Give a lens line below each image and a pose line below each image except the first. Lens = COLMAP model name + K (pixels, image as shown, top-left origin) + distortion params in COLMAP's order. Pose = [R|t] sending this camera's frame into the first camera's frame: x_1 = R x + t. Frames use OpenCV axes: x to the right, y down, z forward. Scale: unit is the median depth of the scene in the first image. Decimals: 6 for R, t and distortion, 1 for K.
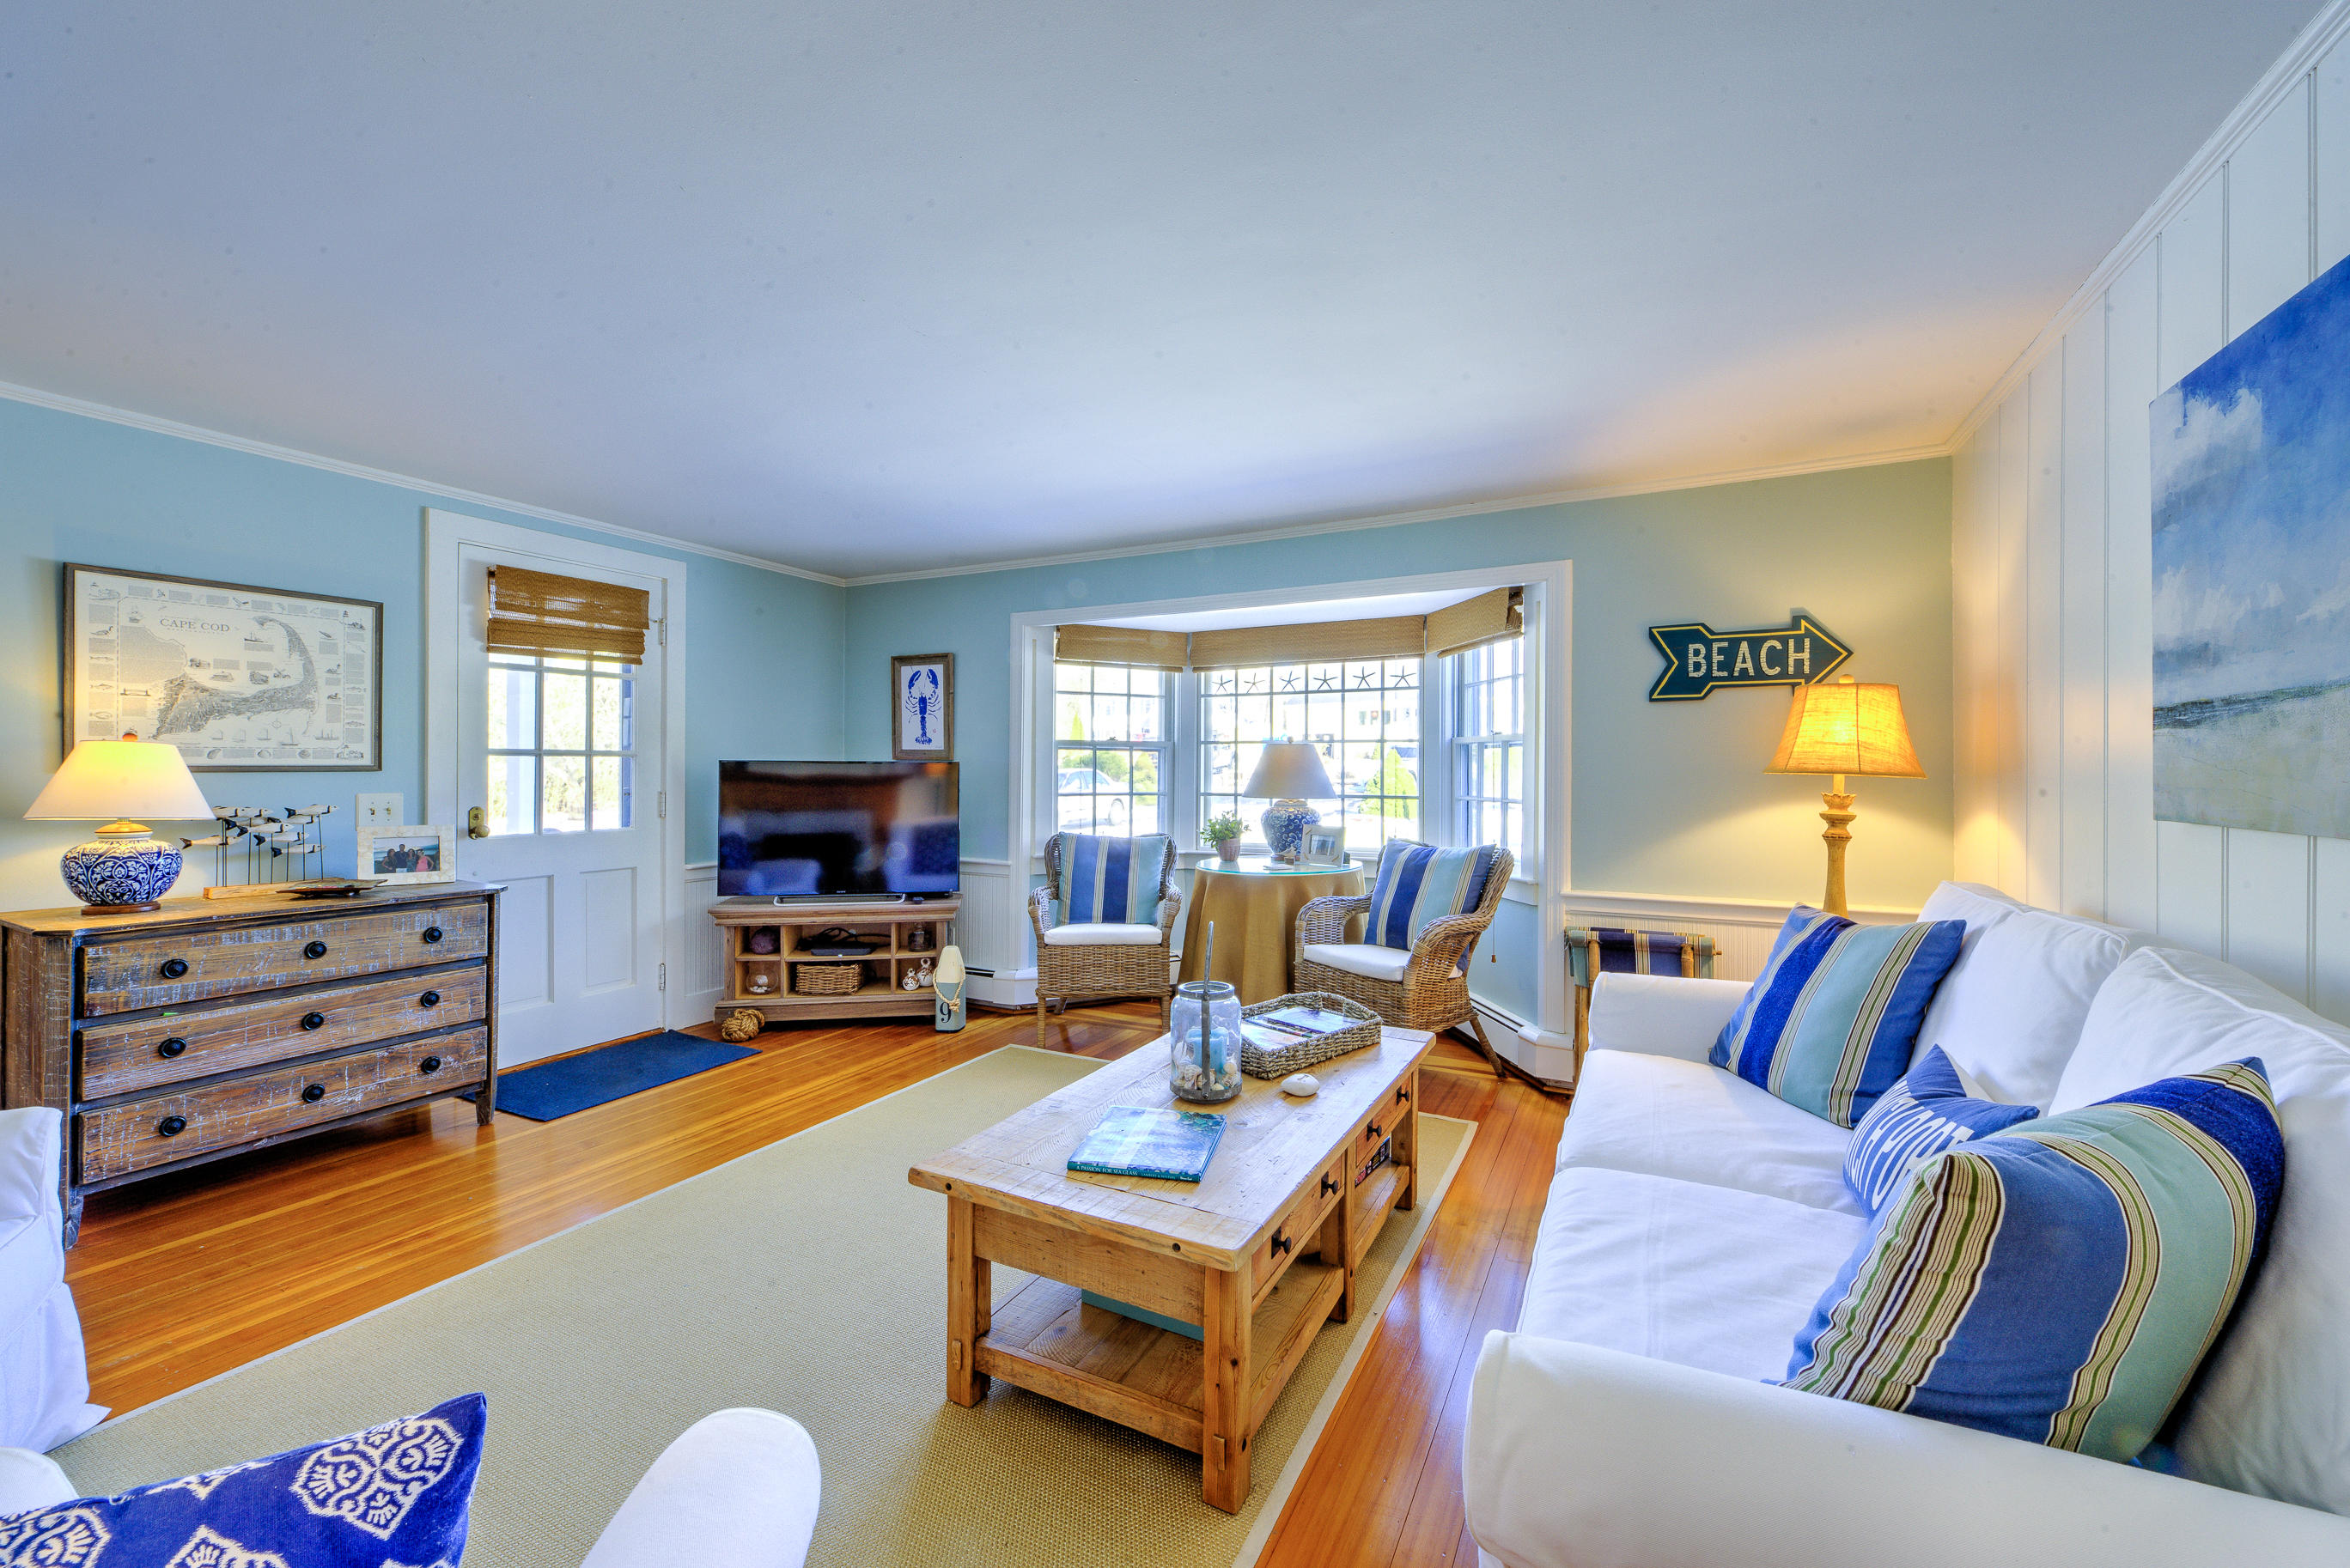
lens RADIAL K [[944.9, 0, 1173.3], [0, 944.9, 755.9], [0, 0, 1]] dist [0.001184, -0.002377]
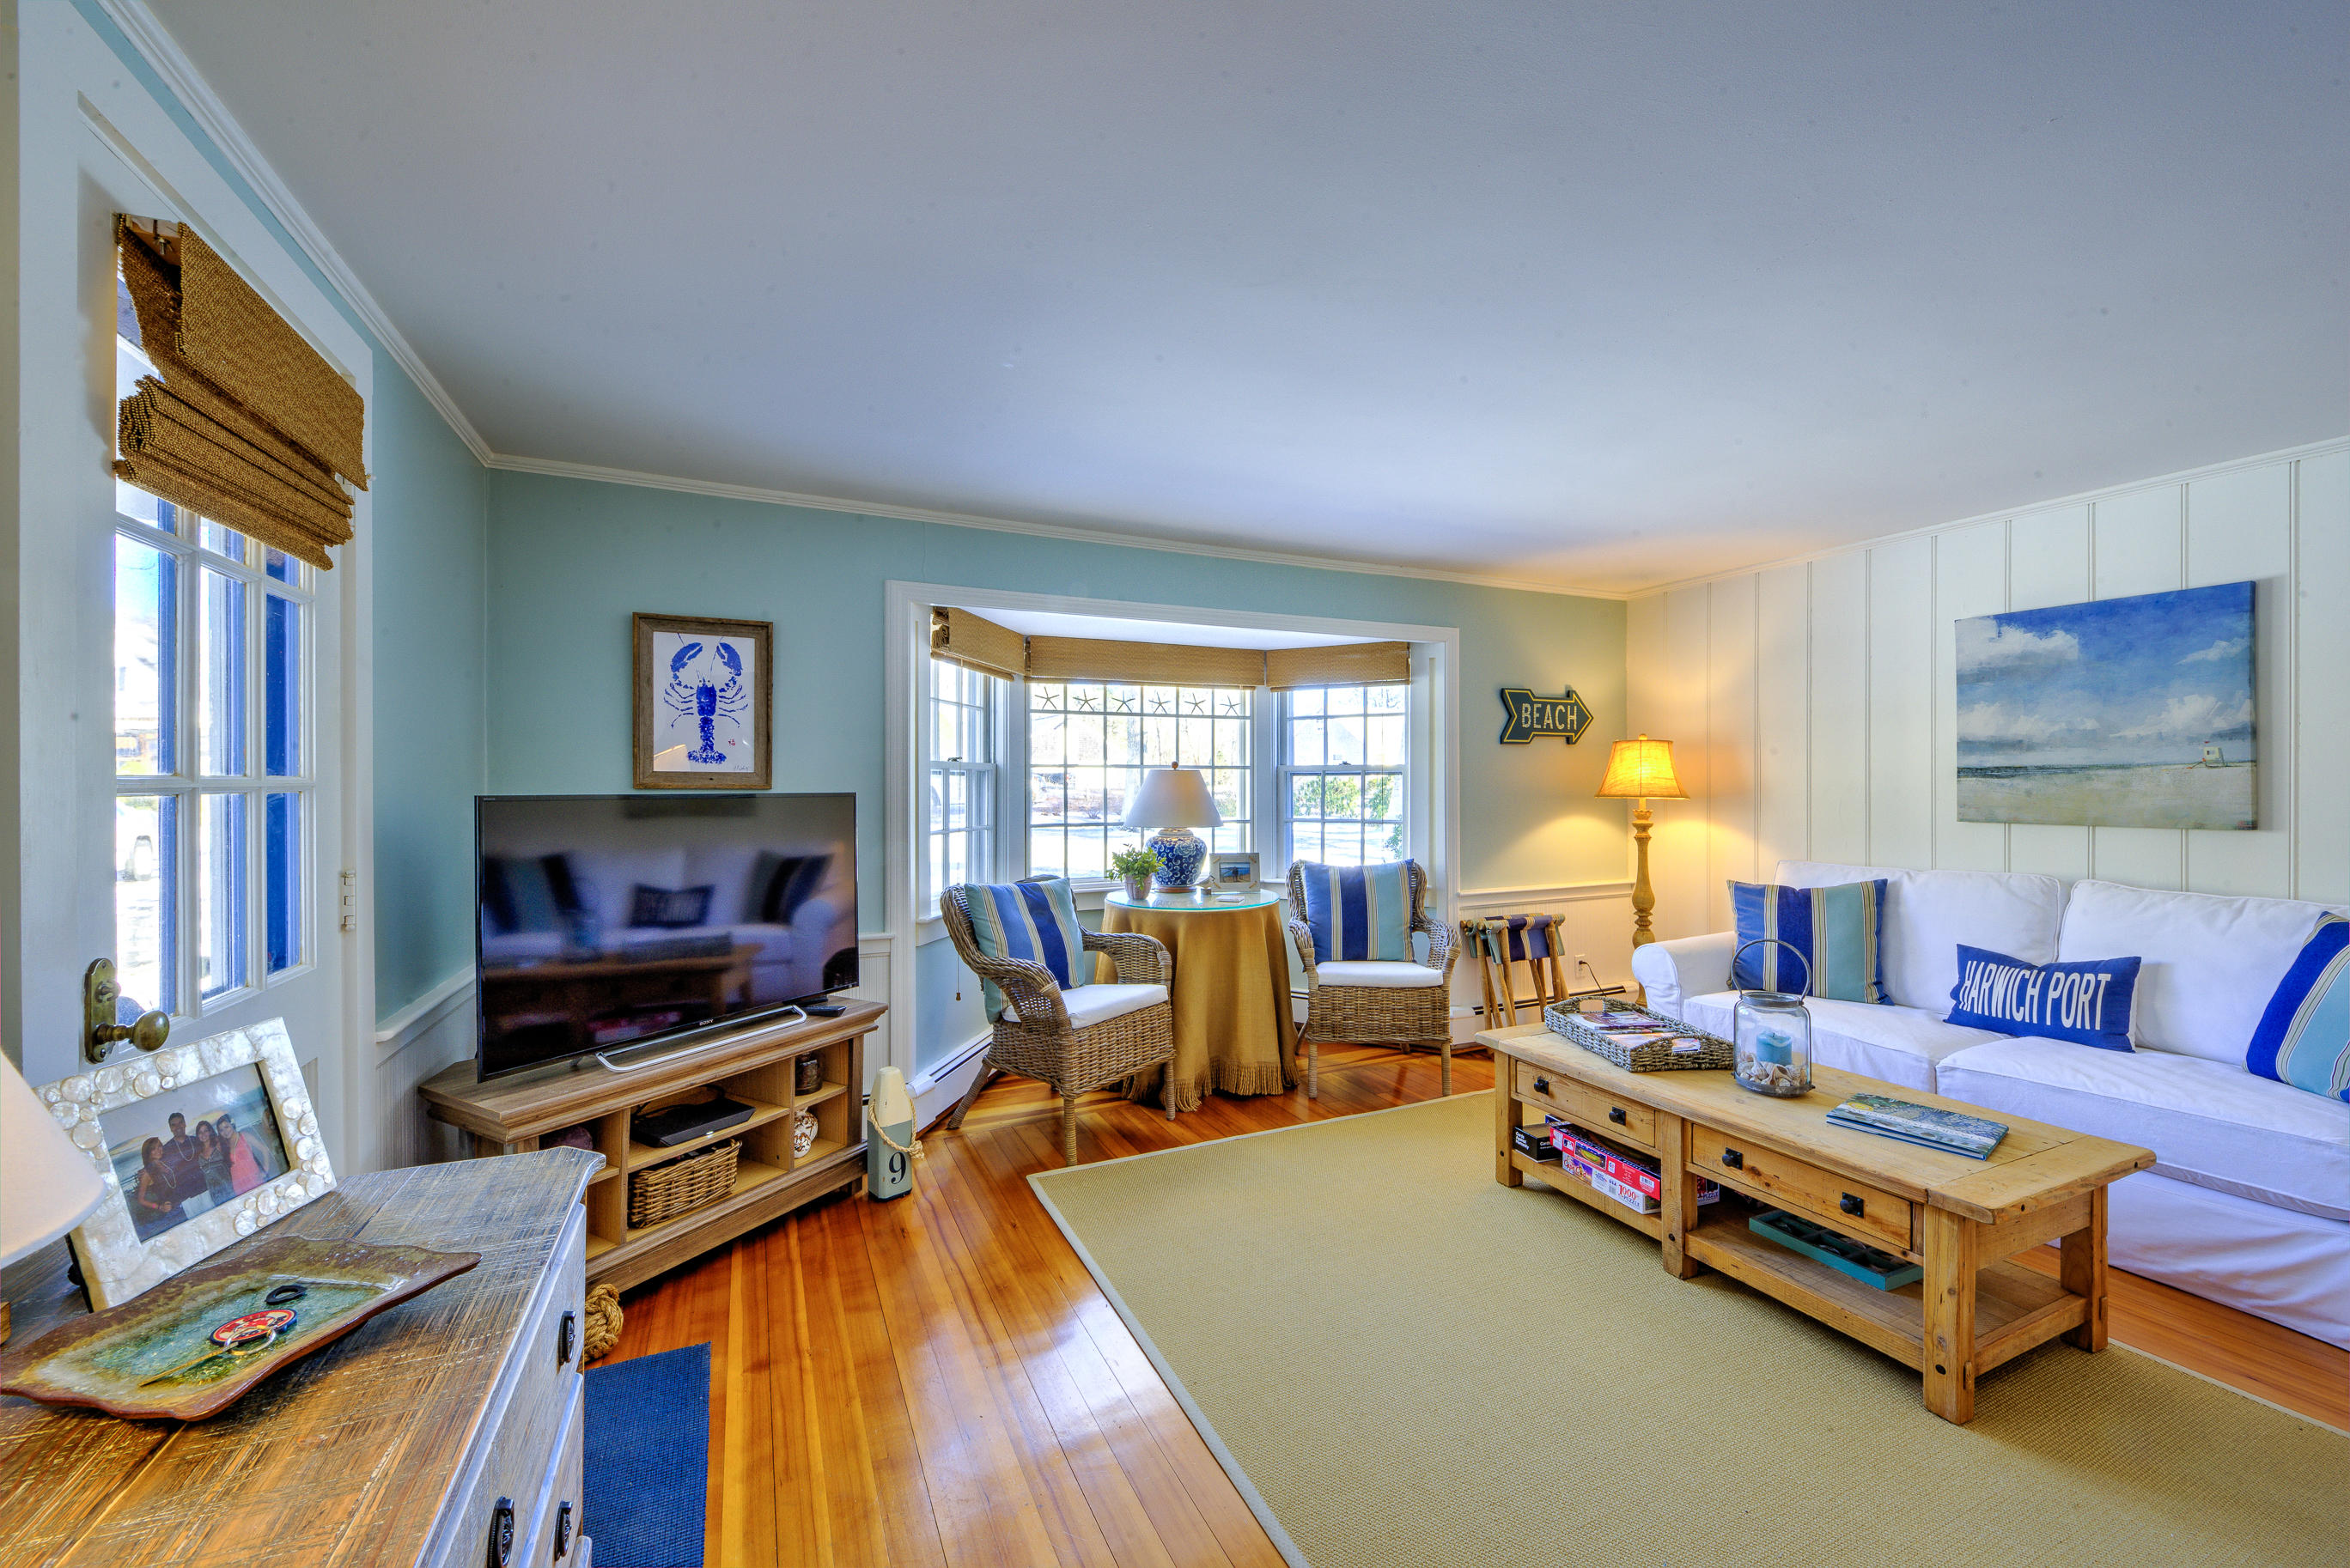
lens RADIAL K [[933.2, 0, 1184.2], [0, 933.2, 773.3], [0, 0, 1]] dist [0.000003, -0.000202]
pose [[0.604913, 0.004956, 0.796276, -0.704201], [-0.008167, 0.999967, -0.000019, -0.010519], [-0.796250, -0.006491, 0.604933, 0.480605]]
